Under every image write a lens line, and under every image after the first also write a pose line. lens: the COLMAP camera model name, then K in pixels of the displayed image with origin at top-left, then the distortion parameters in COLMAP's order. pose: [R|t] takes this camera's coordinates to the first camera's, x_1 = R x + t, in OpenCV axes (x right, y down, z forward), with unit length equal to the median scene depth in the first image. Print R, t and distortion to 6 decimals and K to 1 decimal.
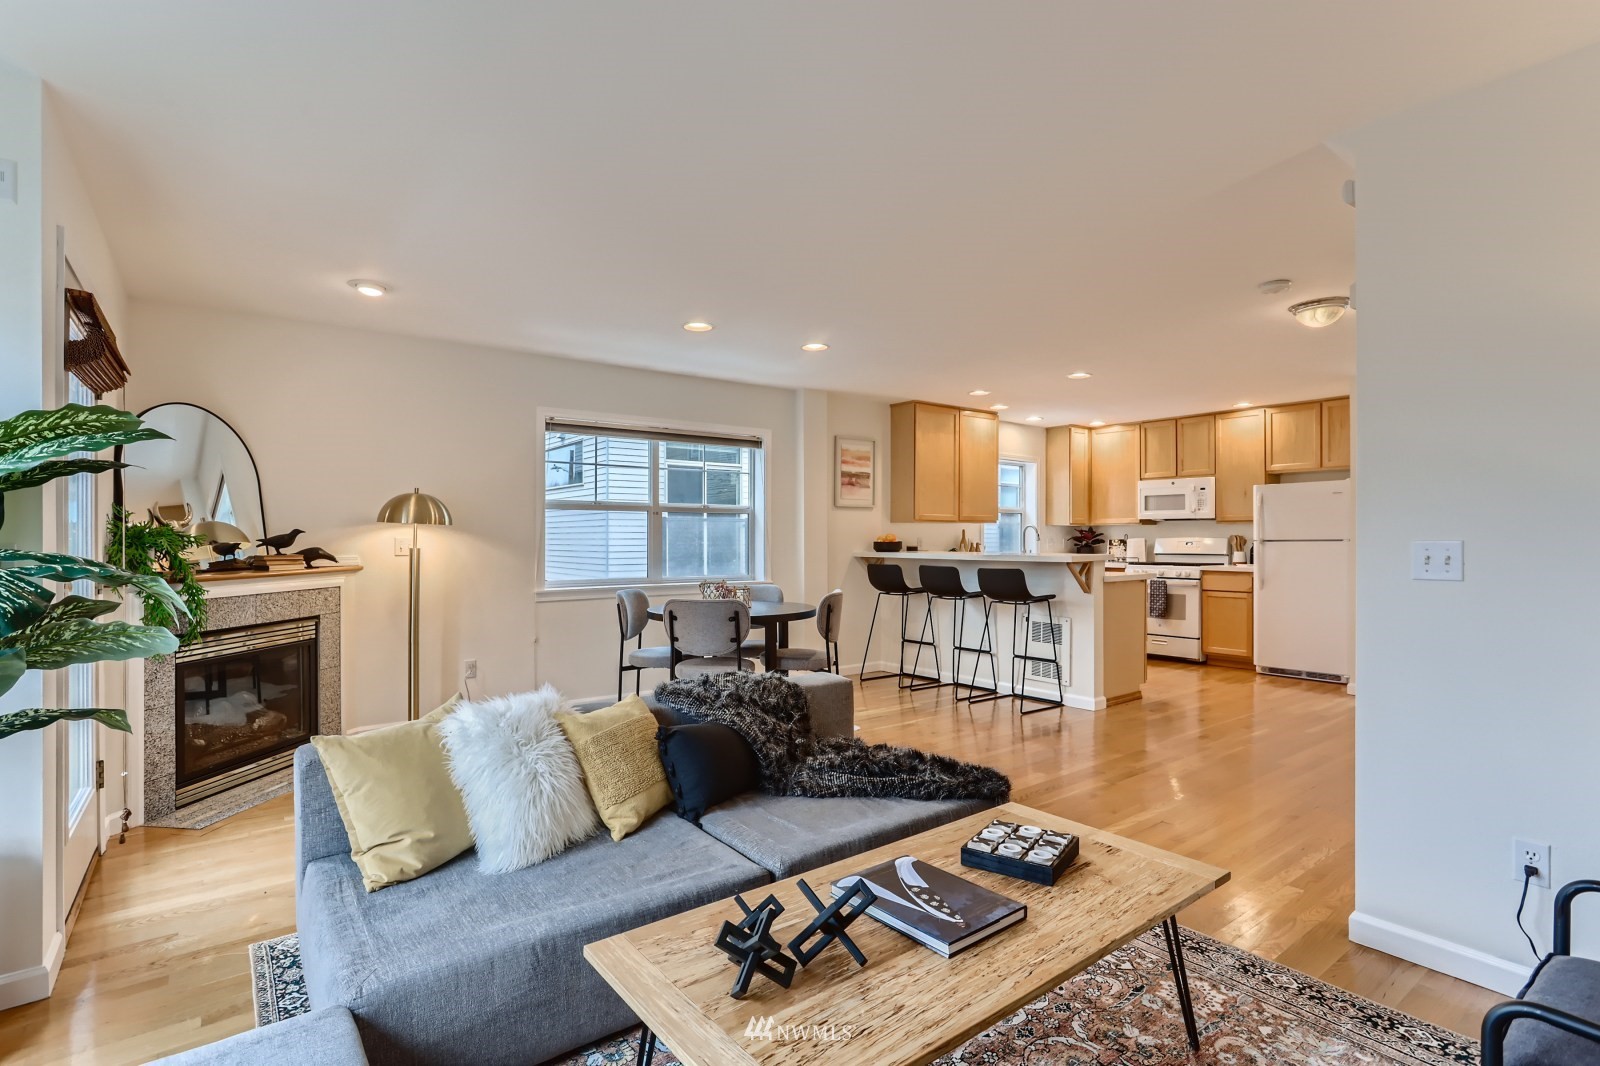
lens RADIAL K [[777.7, 0, 795.0], [0, 777.7, 536.5], [0, 0, 1]] dist [-0.034415, 0.018199]
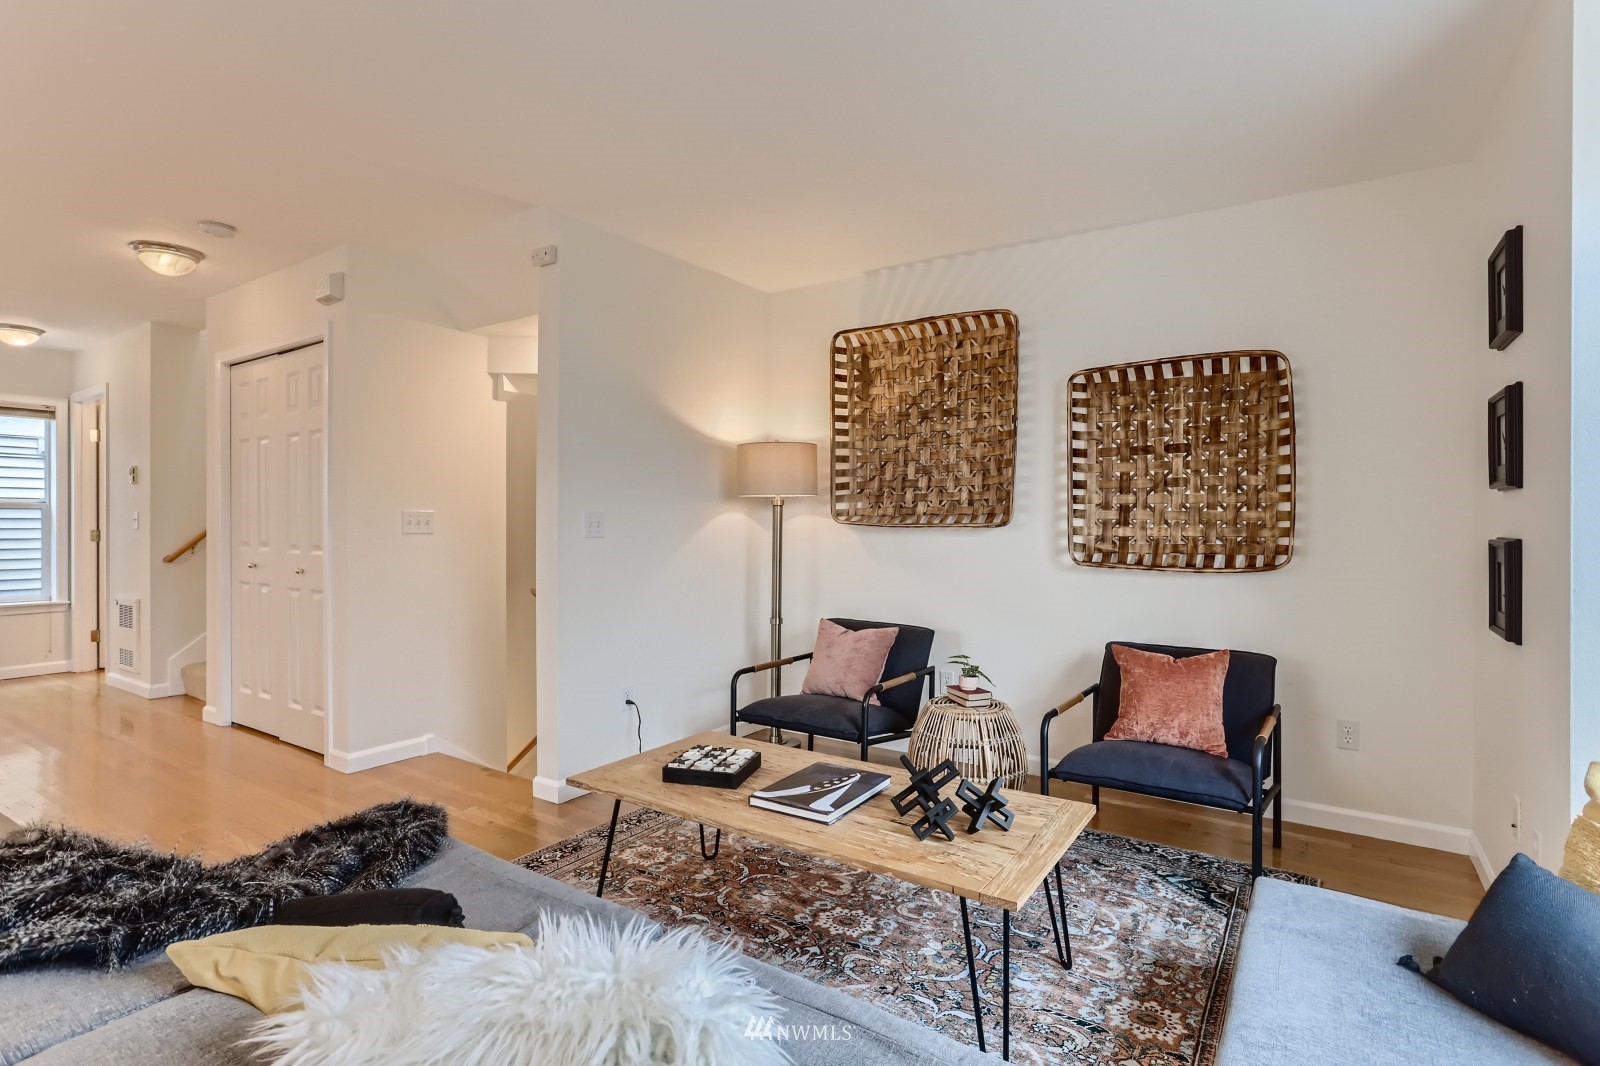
lens RADIAL K [[789.6, 0, 814.2], [0, 789.6, 520.9], [0, 0, 1]] dist [-0.023435, 0.007321]
pose [[-0.335453, 0.000528, 0.942057, -0.262986], [-0.004198, 0.999989, -0.002056, 0.007955], [-0.942048, -0.004645, -0.335447, 0.364573]]
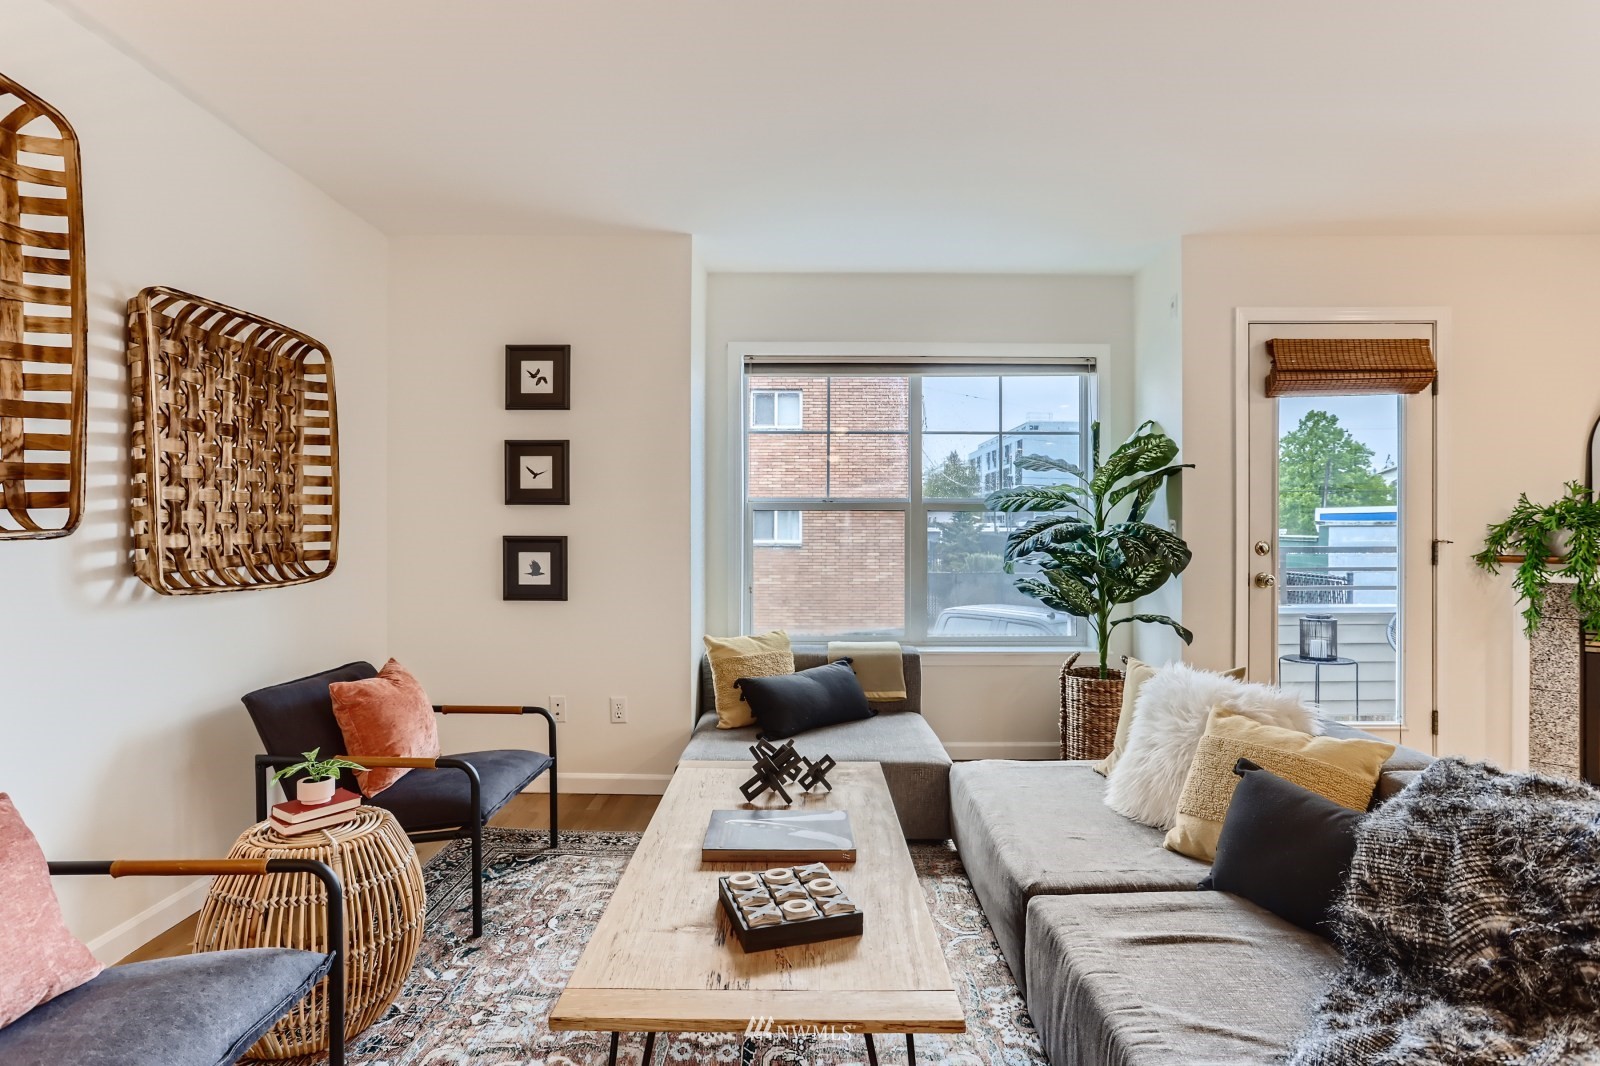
lens RADIAL K [[789.6, 0, 793.4], [0, 789.6, 532.8], [0, 0, 1]] dist [-0.023435, 0.007321]
pose [[-0.615489, 0.008867, -0.788095, 0.264372], [0.001924, 0.999951, 0.009748, 0.006643], [0.788143, 0.004484, -0.615476, 0.430275]]
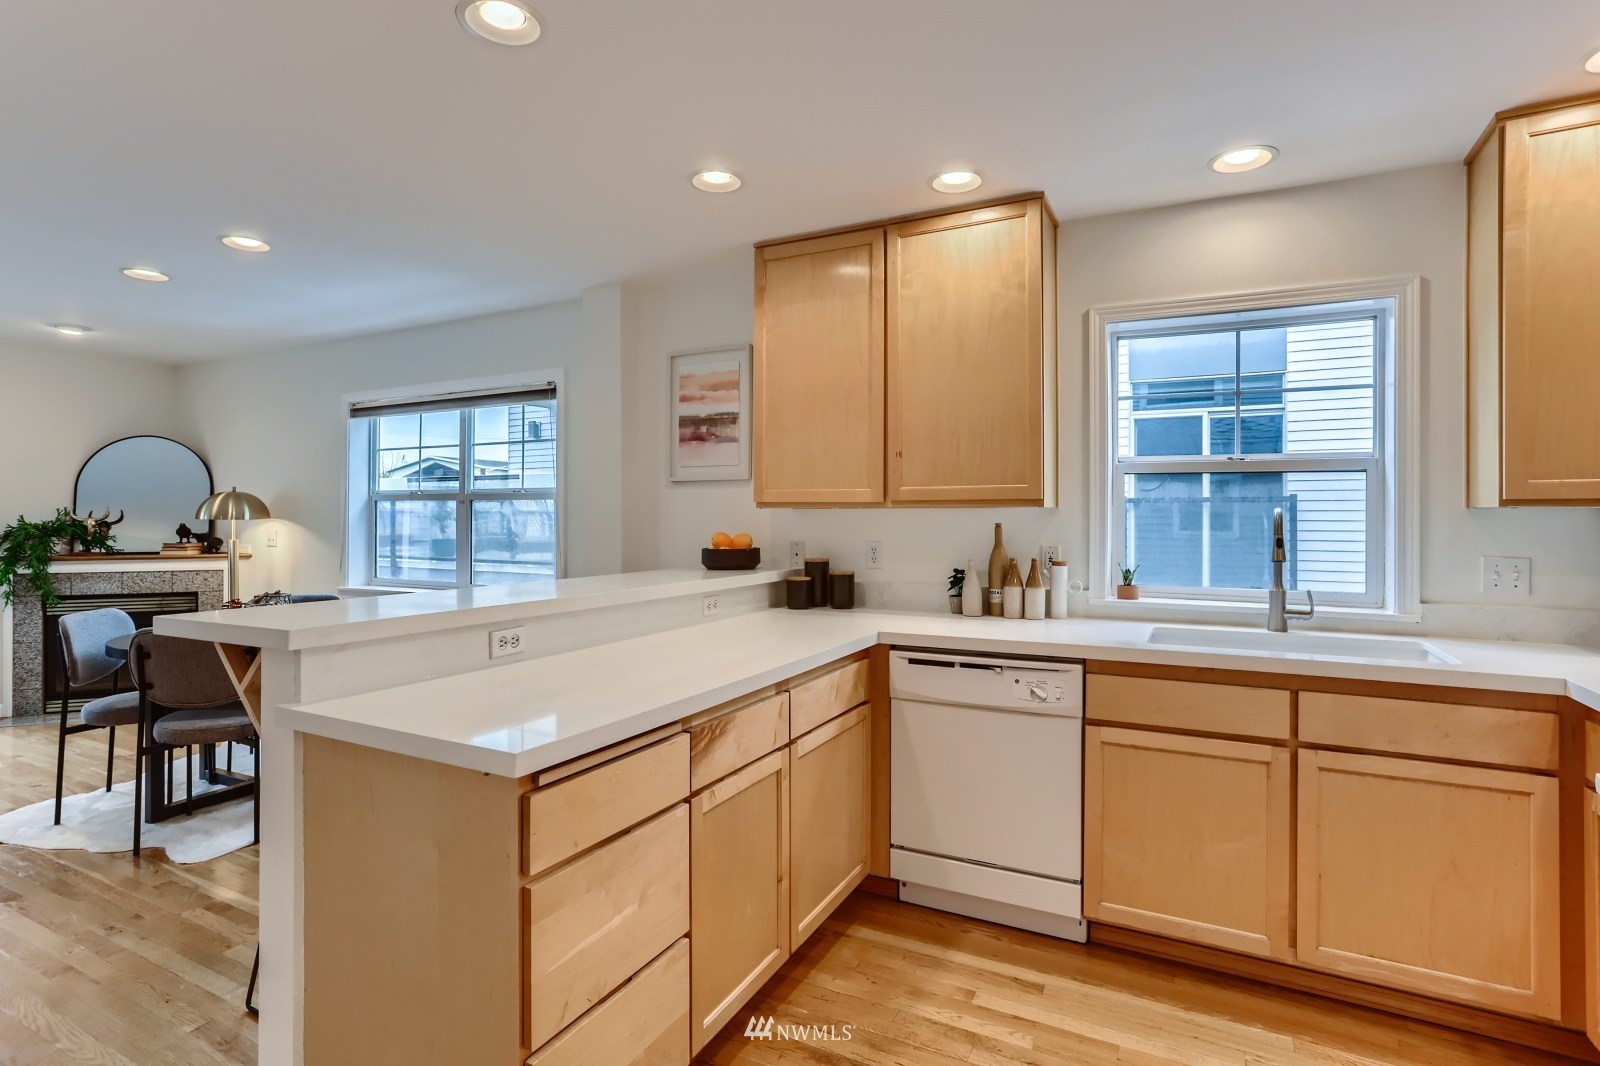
lens RADIAL K [[777.7, 0, 804.7], [0, 777.7, 516.1], [0, 0, 1]] dist [-0.034415, 0.018199]
pose [[0.441225, -0.000094, -0.897397, 0.608506], [-0.002197, 0.999997, -0.001185, -0.014143], [0.897394, 0.002494, 0.441223, 0.867426]]
